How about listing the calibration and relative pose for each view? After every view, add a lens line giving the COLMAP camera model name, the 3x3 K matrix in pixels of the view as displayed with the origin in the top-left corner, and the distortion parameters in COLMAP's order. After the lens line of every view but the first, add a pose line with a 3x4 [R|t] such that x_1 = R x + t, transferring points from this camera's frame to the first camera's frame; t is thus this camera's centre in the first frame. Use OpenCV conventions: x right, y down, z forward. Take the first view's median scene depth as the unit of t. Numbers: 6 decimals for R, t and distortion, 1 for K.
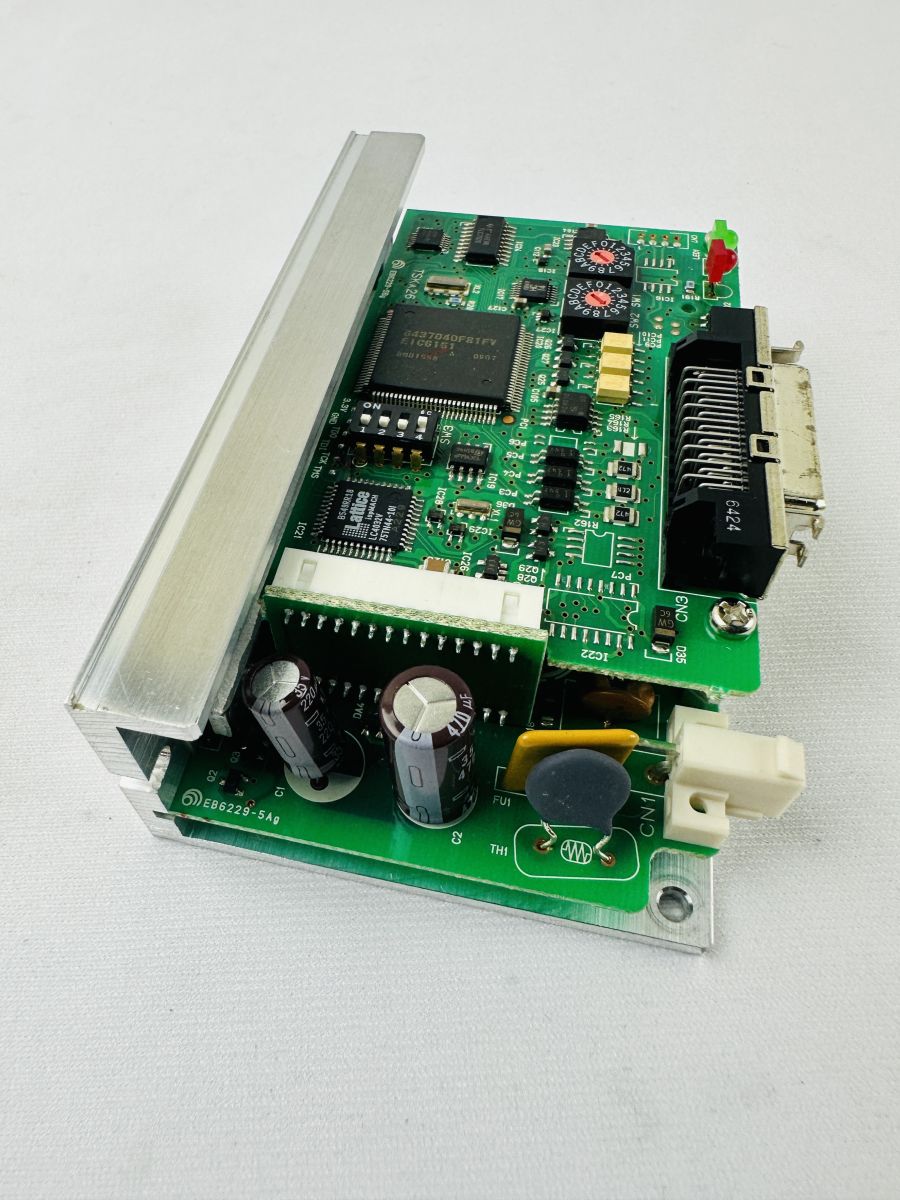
lens RADIAL K [[849.4, 0, 379.2], [0, 849.4, 558.3], [0, 0, 1]] dist [-0.008147, 0.003541]
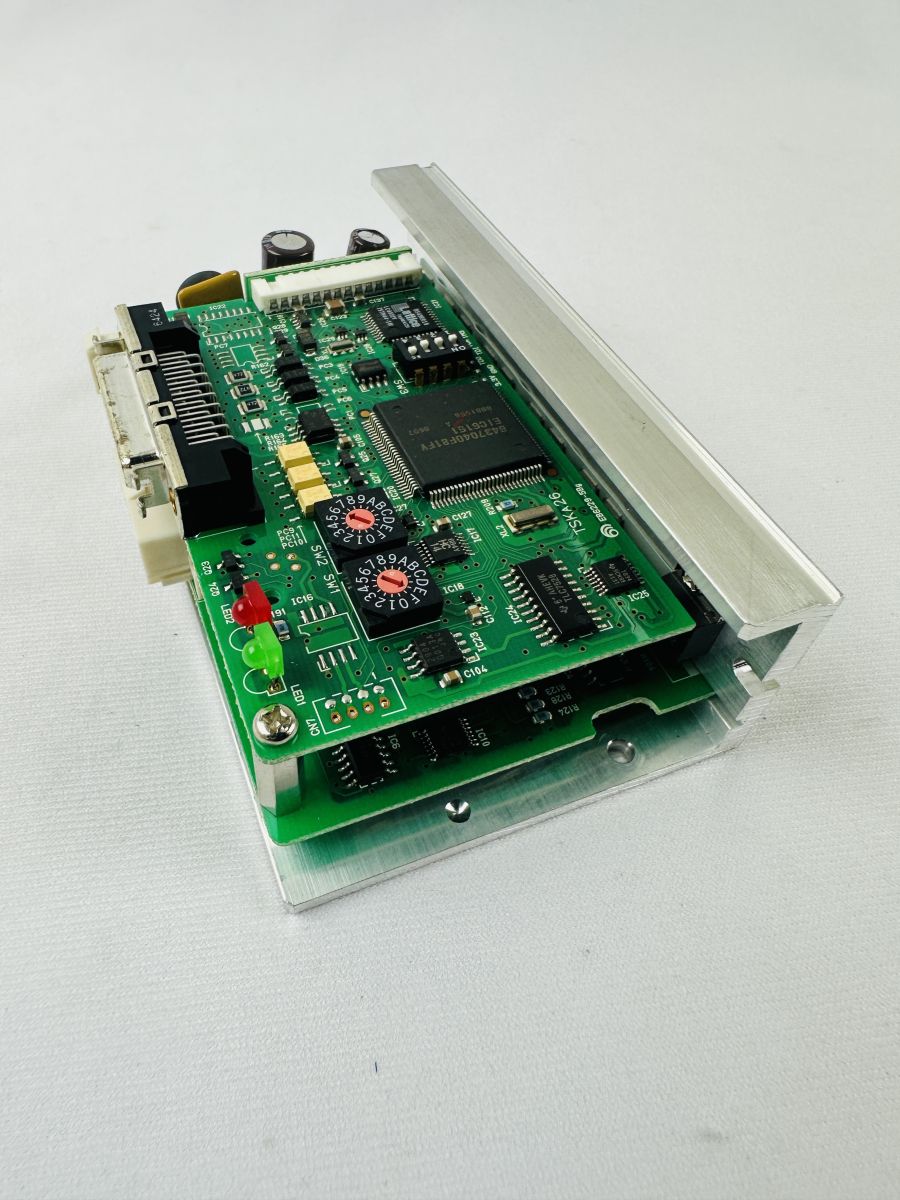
lens RADIAL K [[849.4, 0, 374.0], [0, 849.4, 577.6], [0, 0, 1]] dist [-0.008147, 0.003541]
pose [[-0.831605, 0.432731, -0.348106, 0.662985], [-0.434354, -0.116185, 0.893217, -1.265311], [0.346078, 0.894005, 0.284579, 0.932234]]
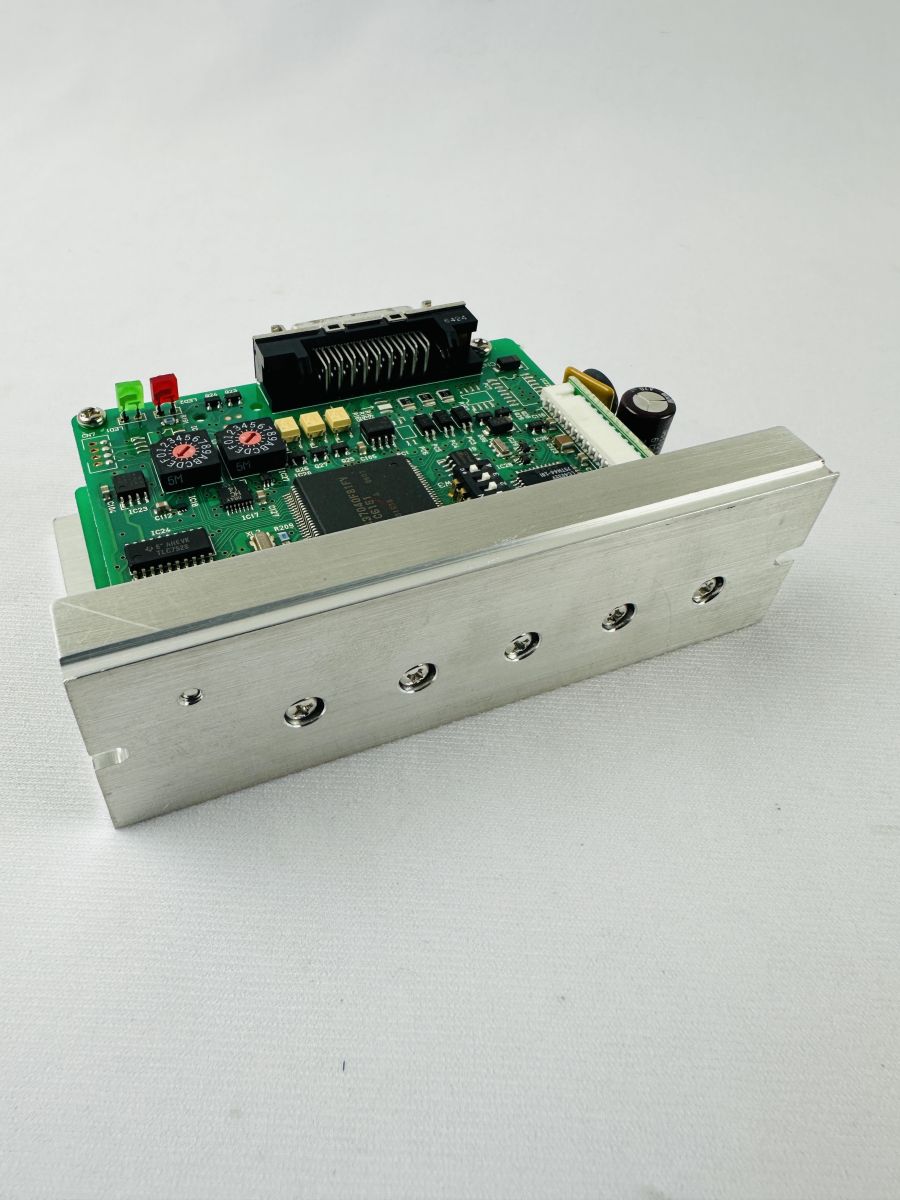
lens RADIAL K [[849.4, 0, 378.4], [0, 849.4, 577.3], [0, 0, 1]] dist [-0.008147, 0.003541]
pose [[-0.567848, -0.573381, 0.590579, -0.700566], [0.637097, 0.148150, 0.756412, -1.175110], [-0.521206, 0.805783, 0.281173, 0.855984]]
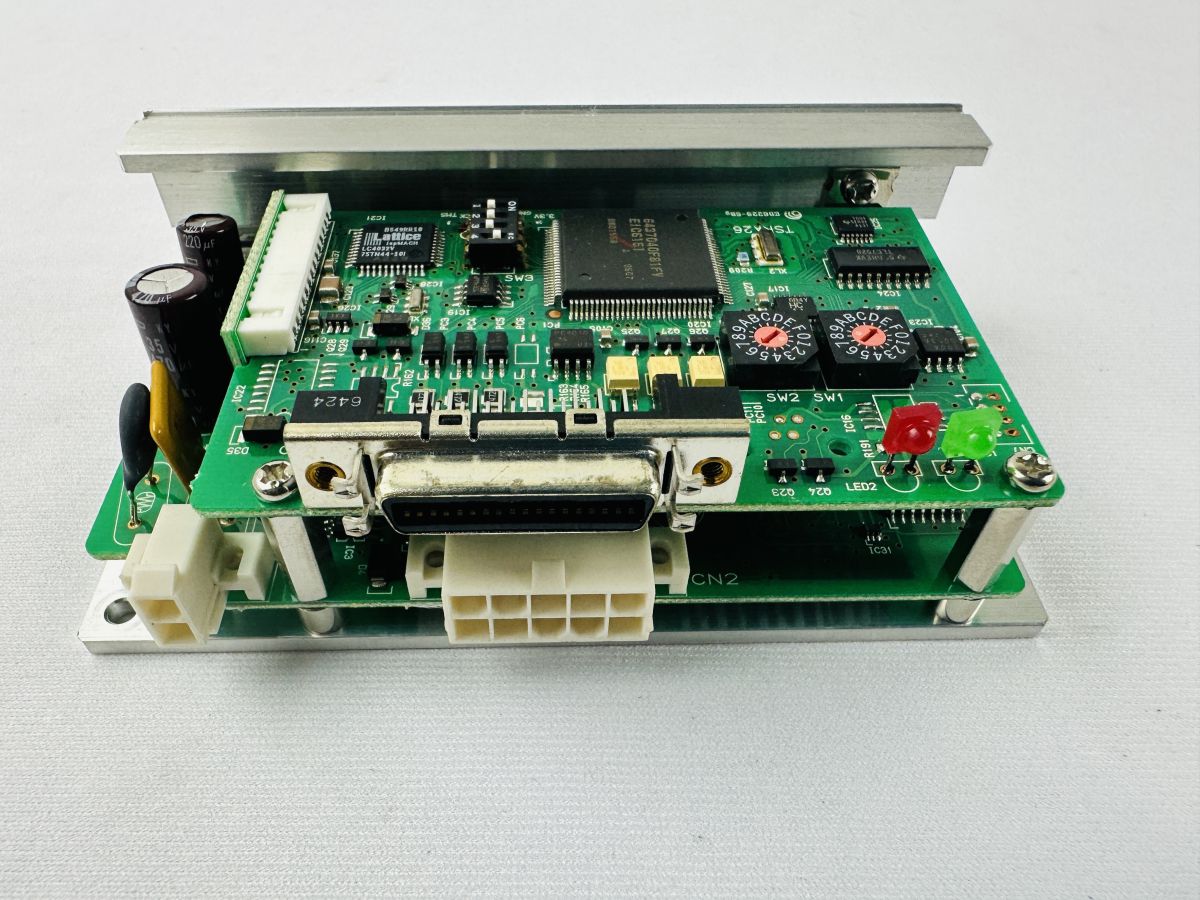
lens RADIAL K [[849.4, 0, 564.0], [0, 849.4, 534.4], [0, 0, 1]] dist [-0.008147, 0.003541]
pose [[0.245386, 0.771750, -0.586675, 0.913957], [-0.771014, 0.522212, 0.364462, -0.399590], [0.587642, 0.362901, 0.723174, 0.467483]]
